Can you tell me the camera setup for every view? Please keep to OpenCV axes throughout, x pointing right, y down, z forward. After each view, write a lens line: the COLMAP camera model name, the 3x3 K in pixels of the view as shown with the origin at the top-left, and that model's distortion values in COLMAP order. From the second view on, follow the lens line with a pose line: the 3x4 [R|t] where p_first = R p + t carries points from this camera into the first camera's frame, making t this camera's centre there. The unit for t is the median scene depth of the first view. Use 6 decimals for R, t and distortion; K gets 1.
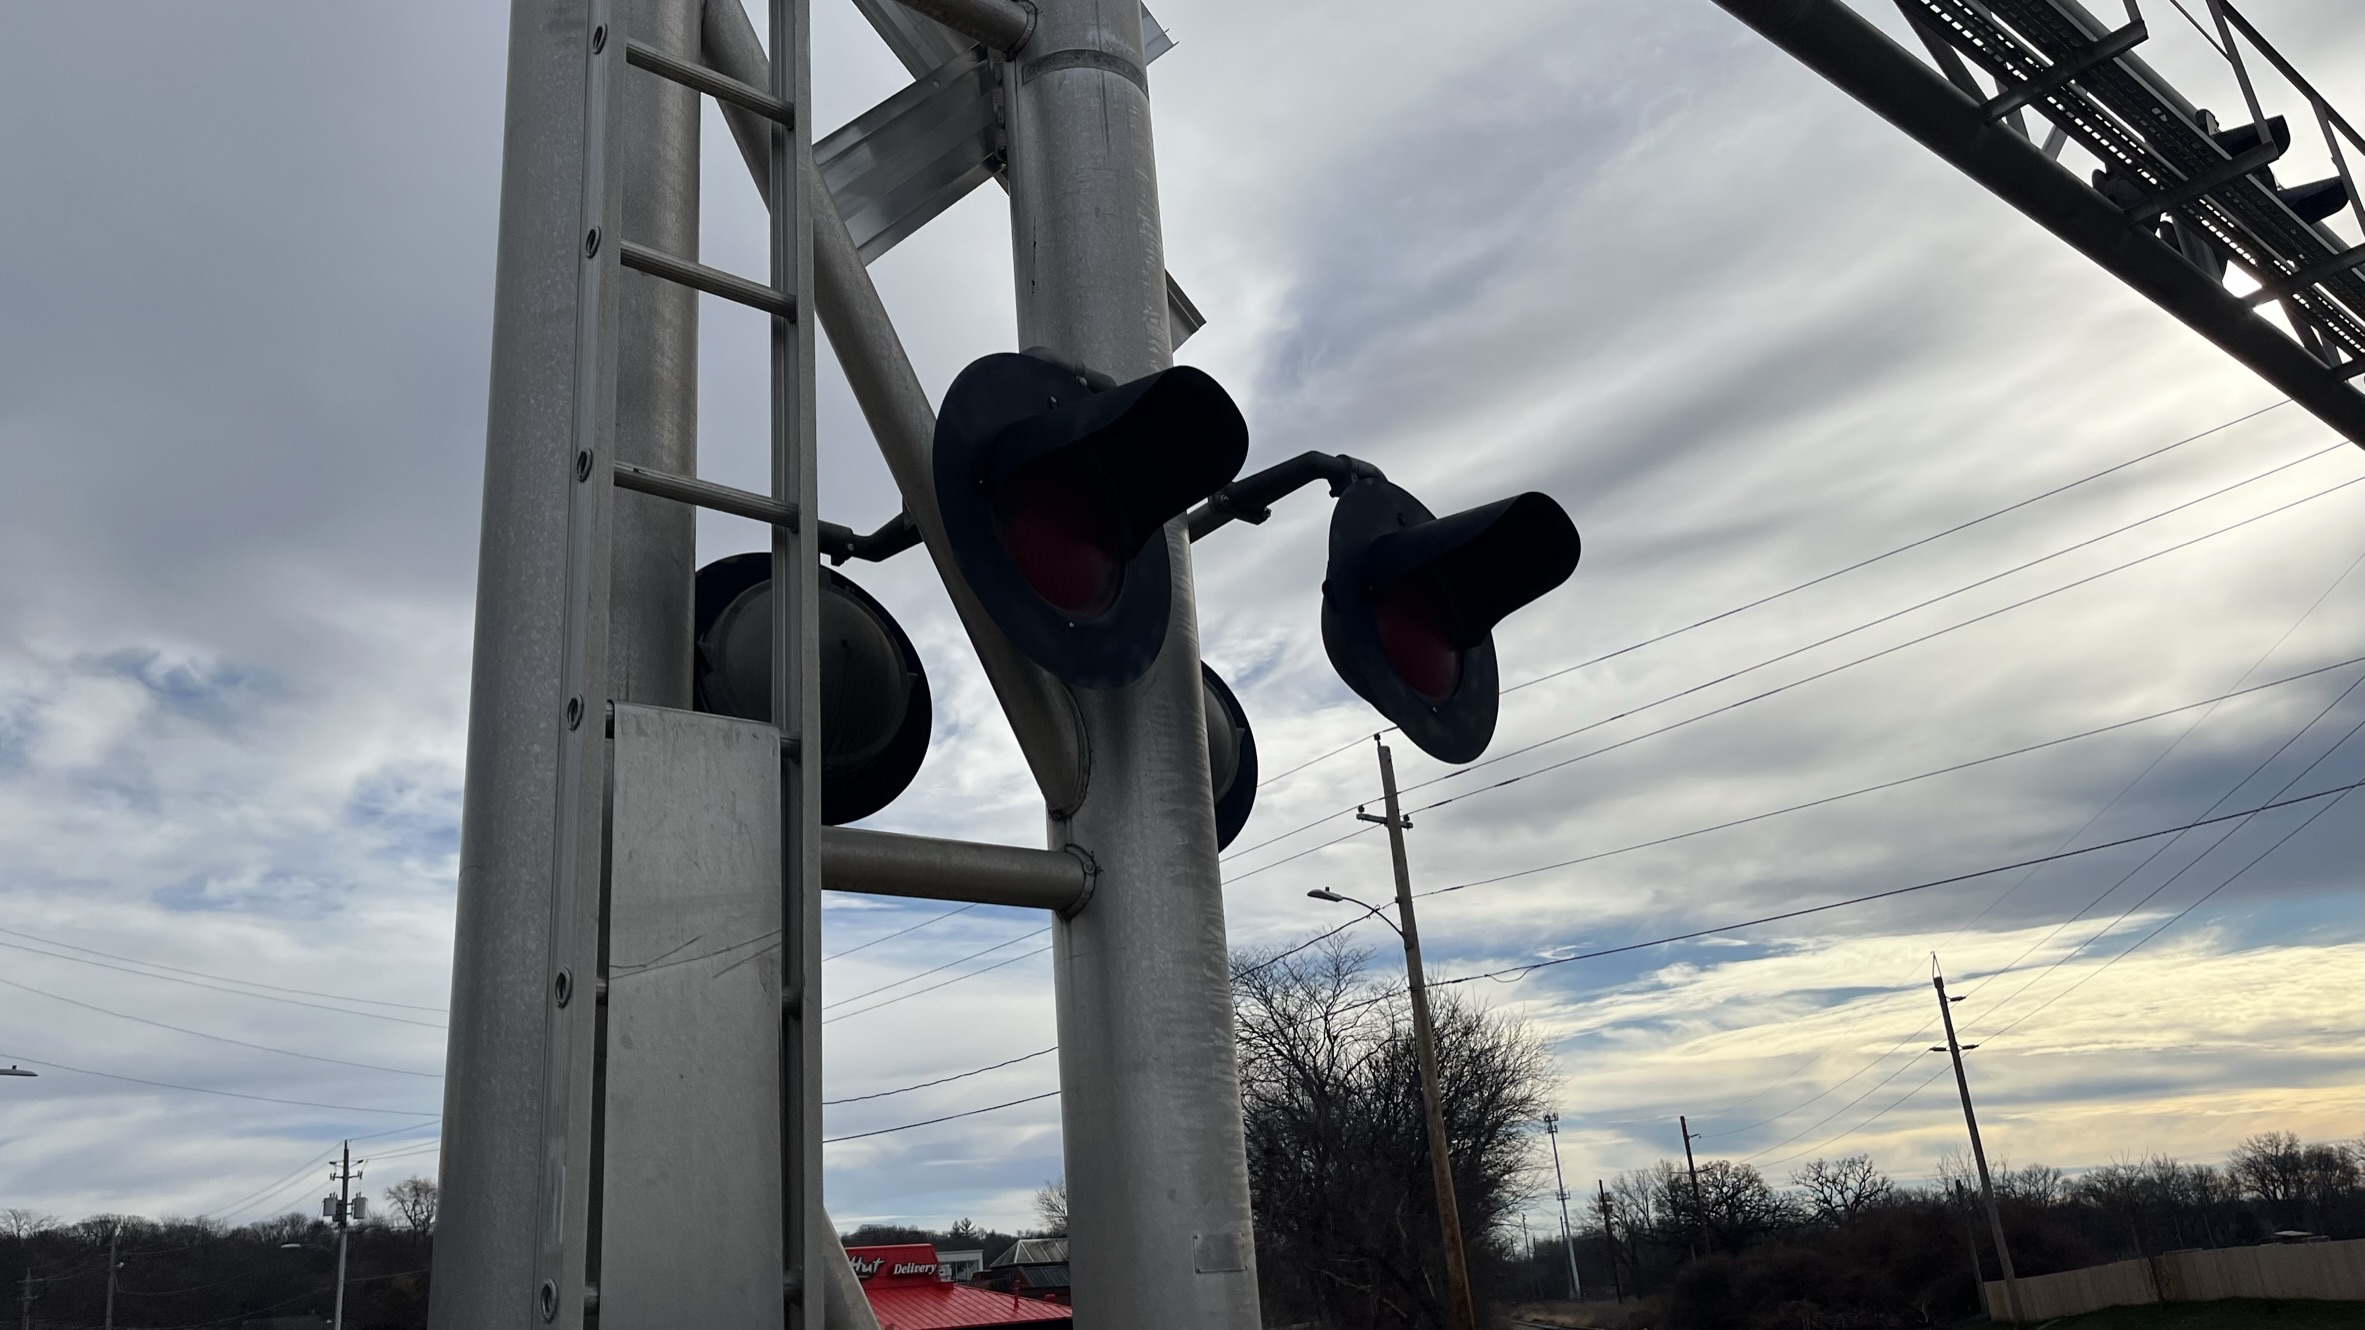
lens RADIAL K [[1752.2, 0, 1198.8], [0, 1752.2, 668.4], [0, 0, 1]] dist [0.094423, -0.140367]
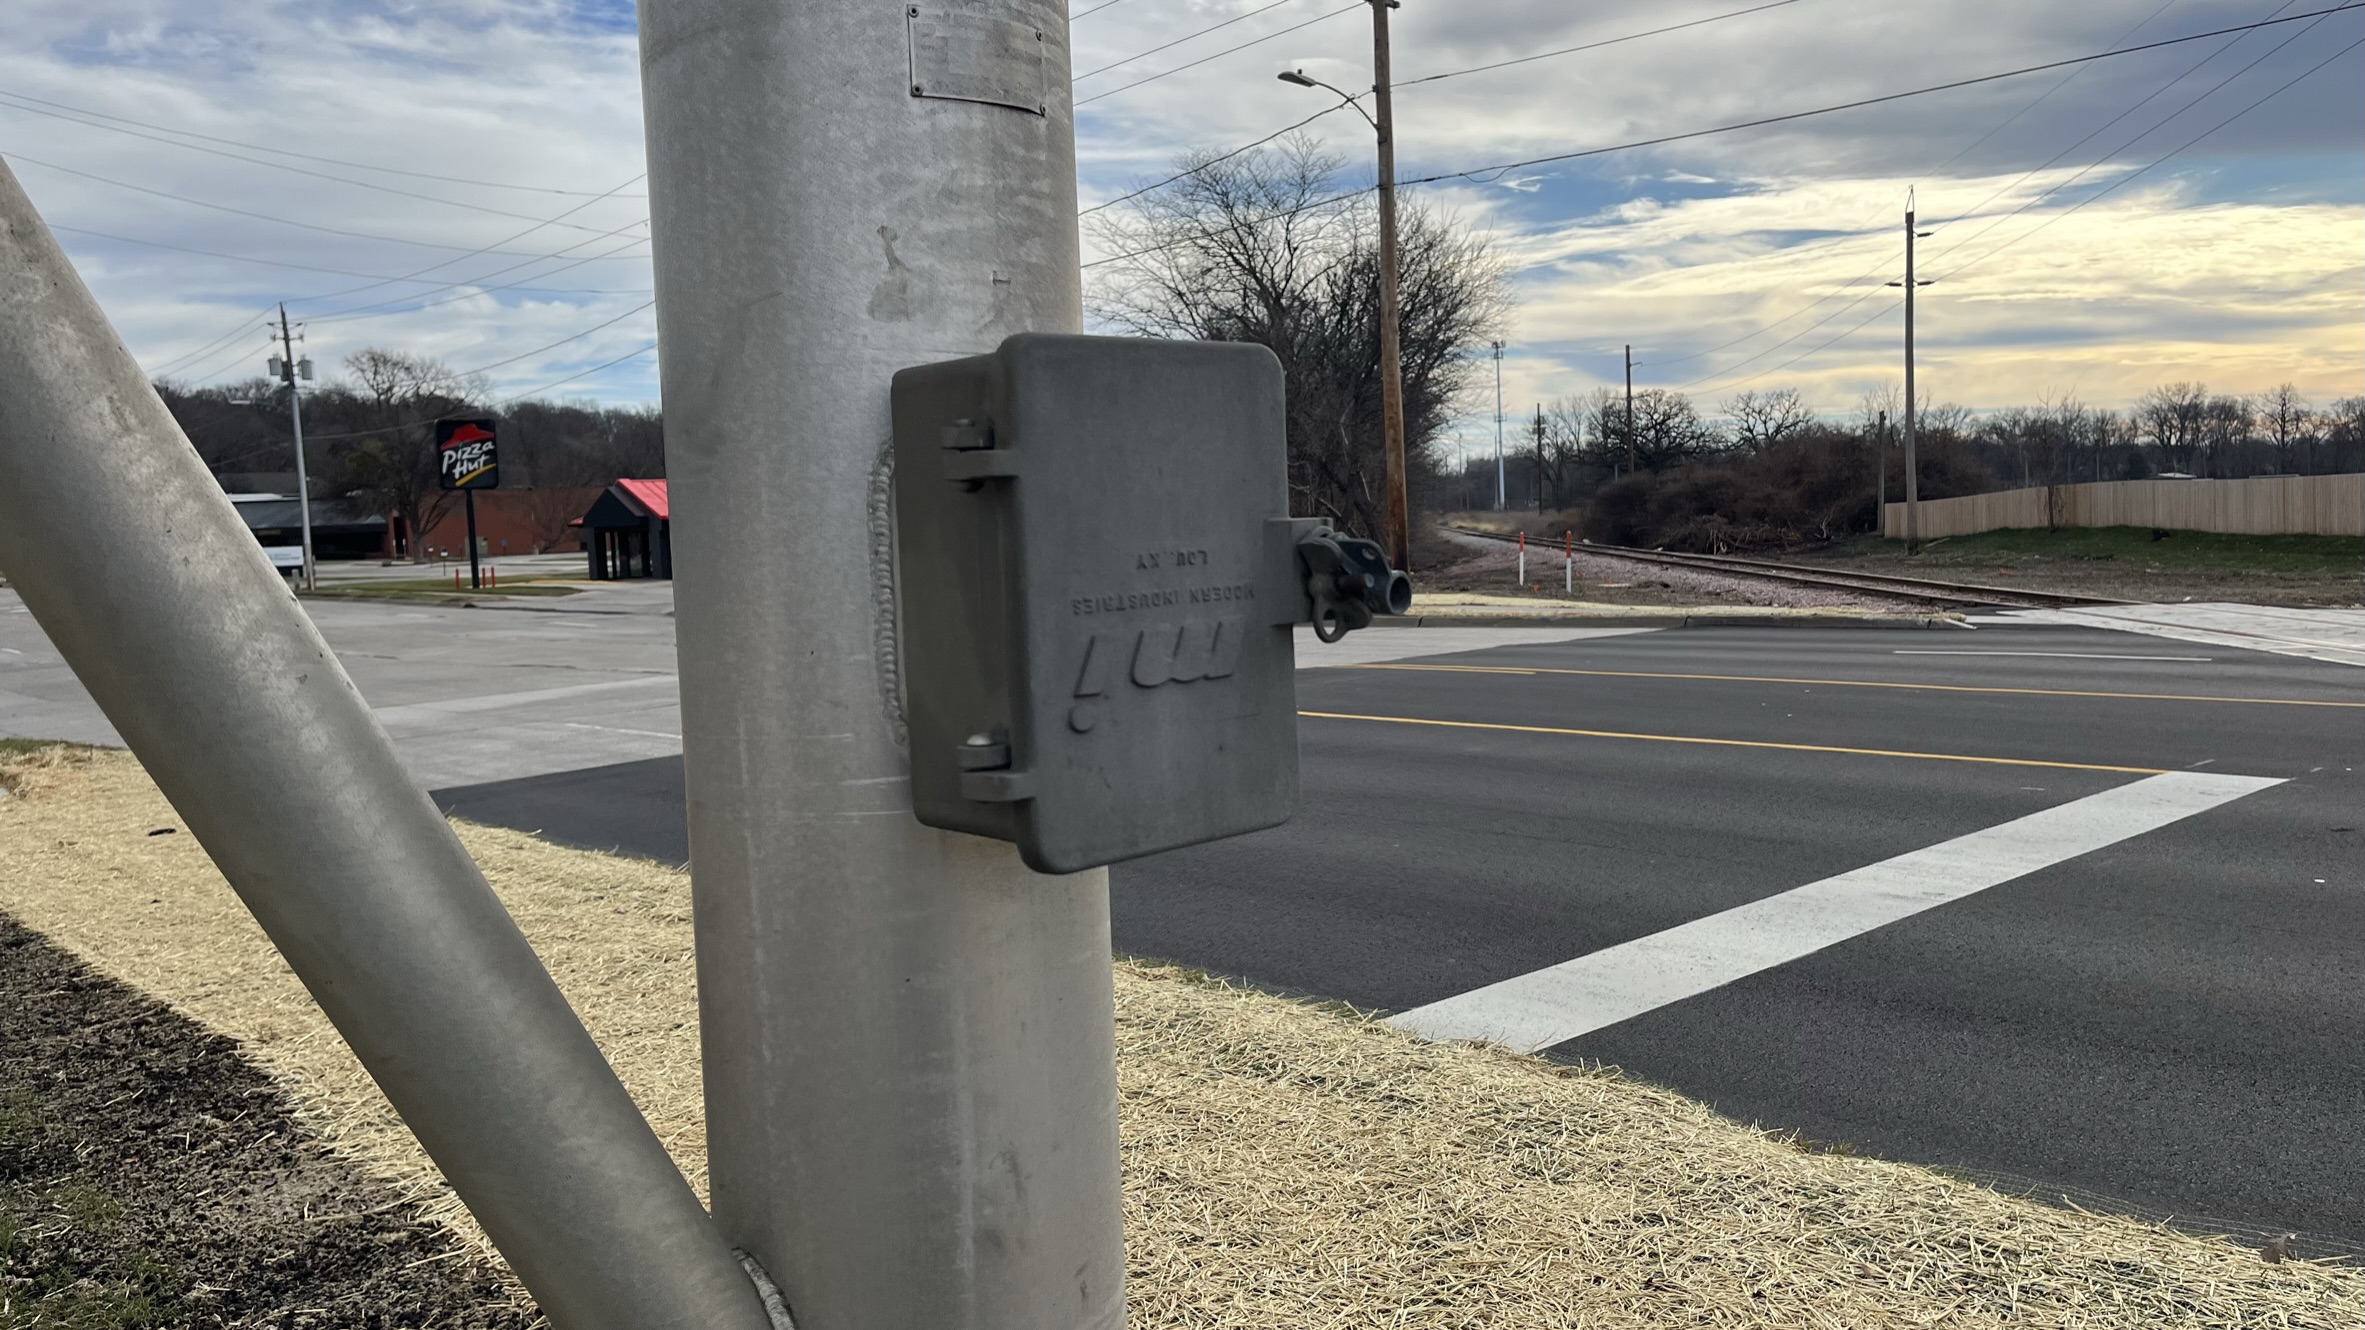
lens RADIAL K [[1739.6, 0, 1186.1], [0, 1739.6, 656.1], [0, 0, 1]] dist [0.057358, -0.082830]
pose [[0.999183, 0.032295, 0.024282, 0.000361], [-0.039478, 0.908297, 0.416459, 0.005684], [-0.008606, -0.417077, 0.908830, 0.010215]]
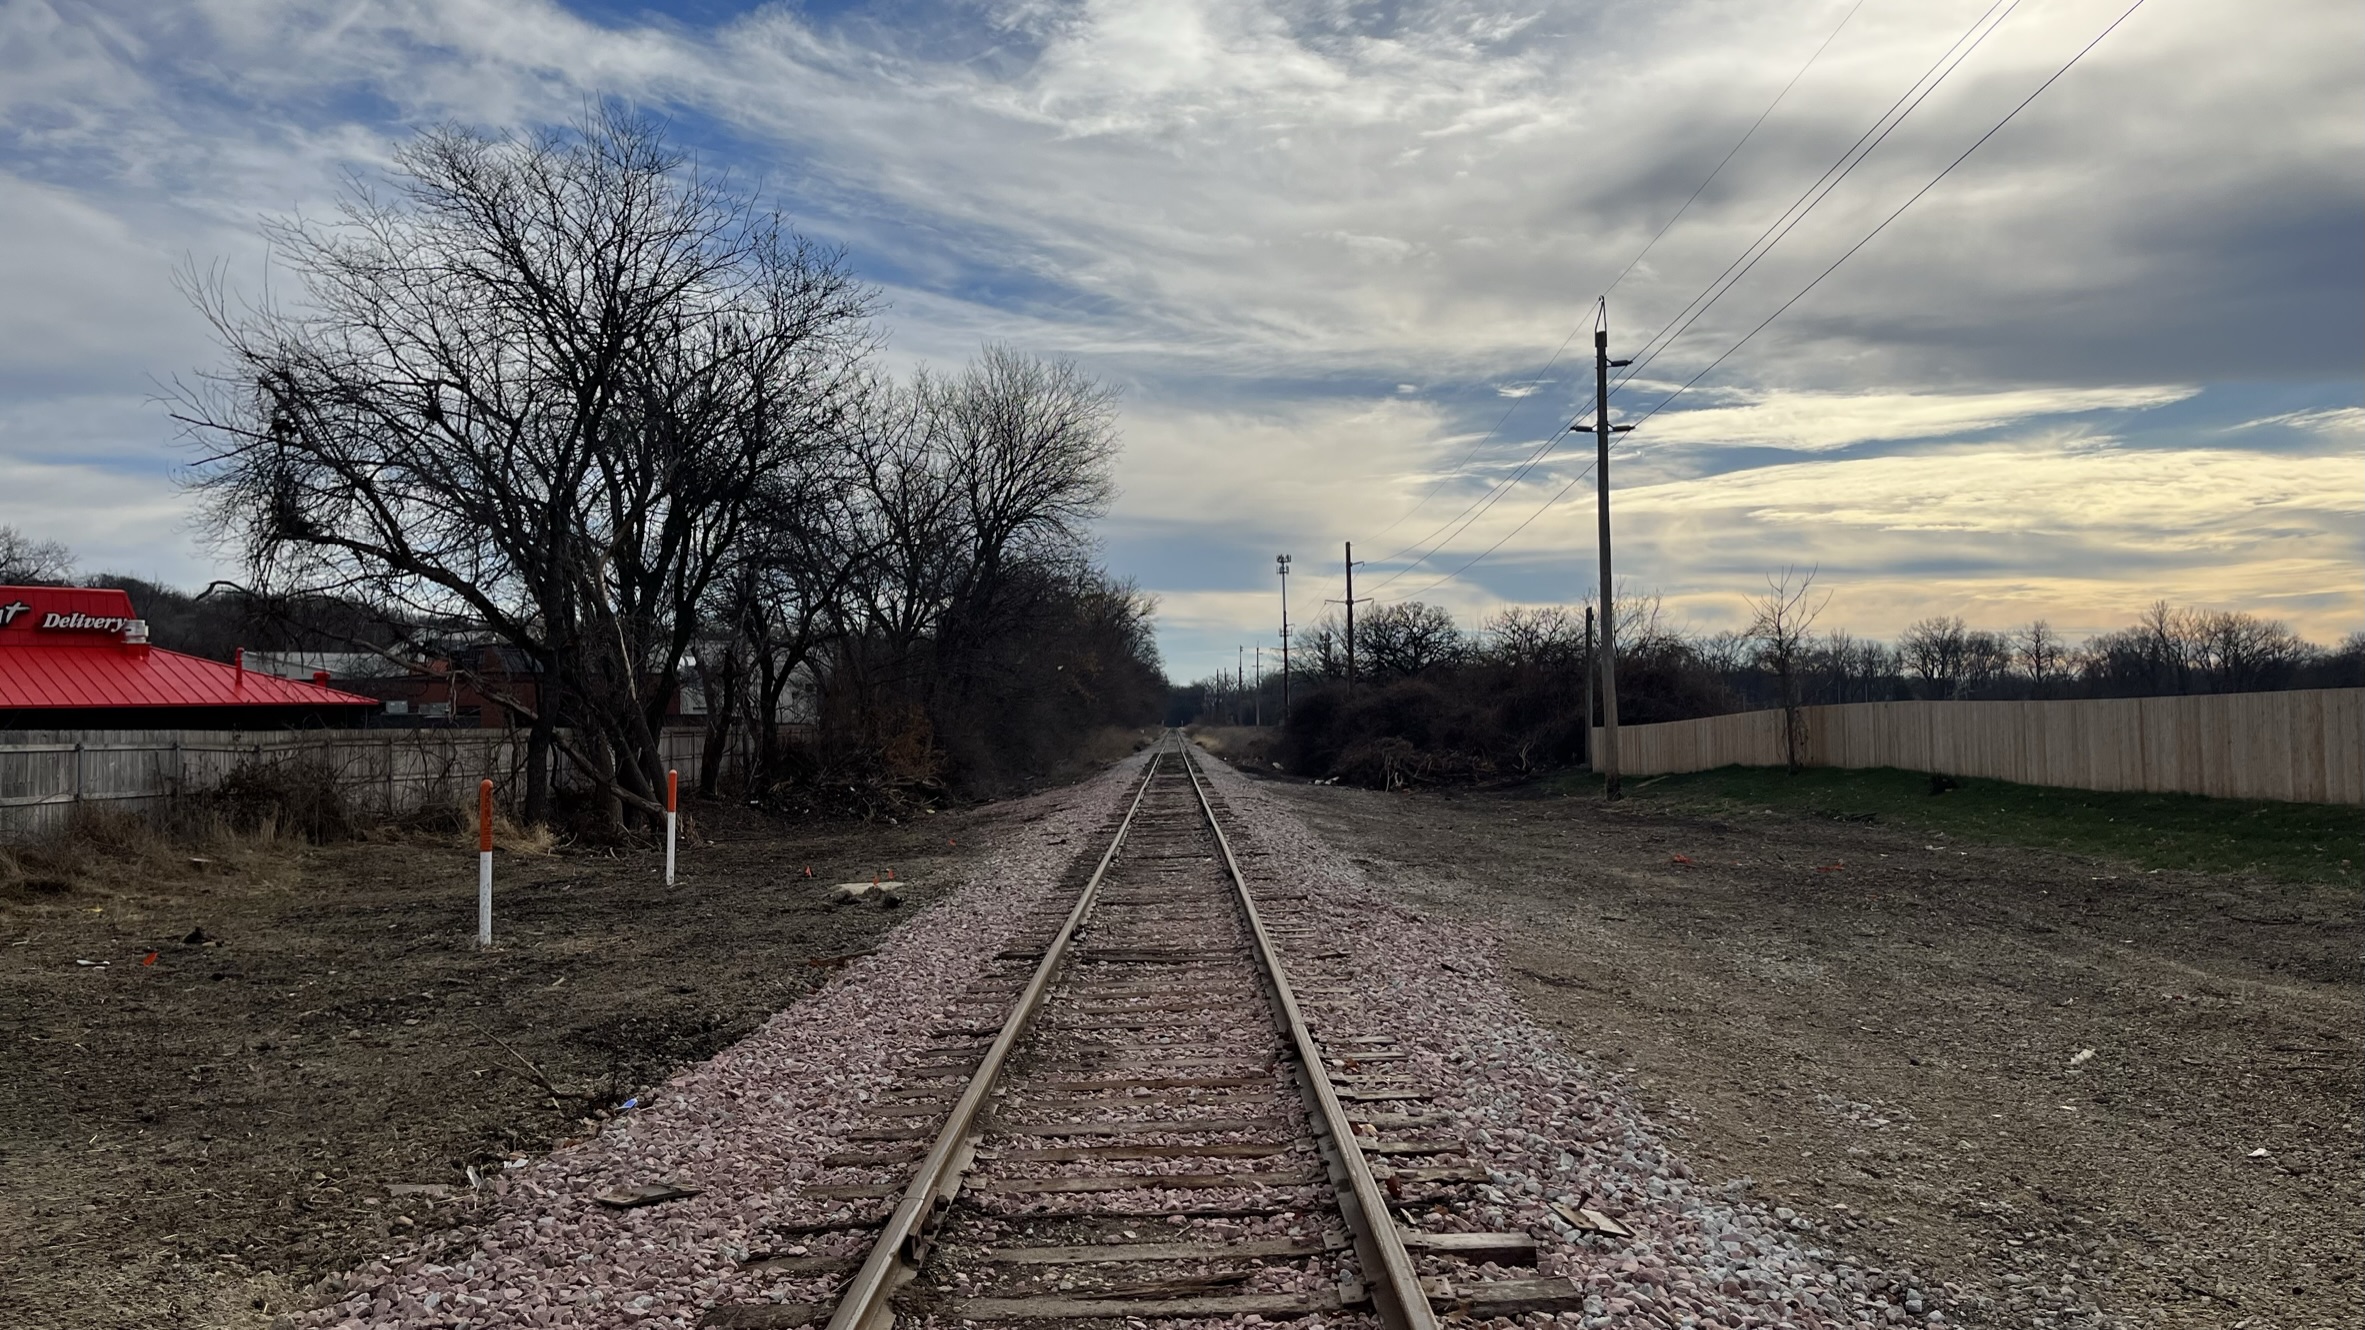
lens RADIAL K [[1739.6, 0, 1186.1], [0, 1739.6, 656.1], [0, 0, 1]] dist [0.057358, -0.082830]
pose [[0.990376, 0.059912, 0.124763, 0.120418], [-0.094851, 0.950281, 0.296597, 0.073194], [-0.100791, -0.305577, 0.946818, 0.212038]]
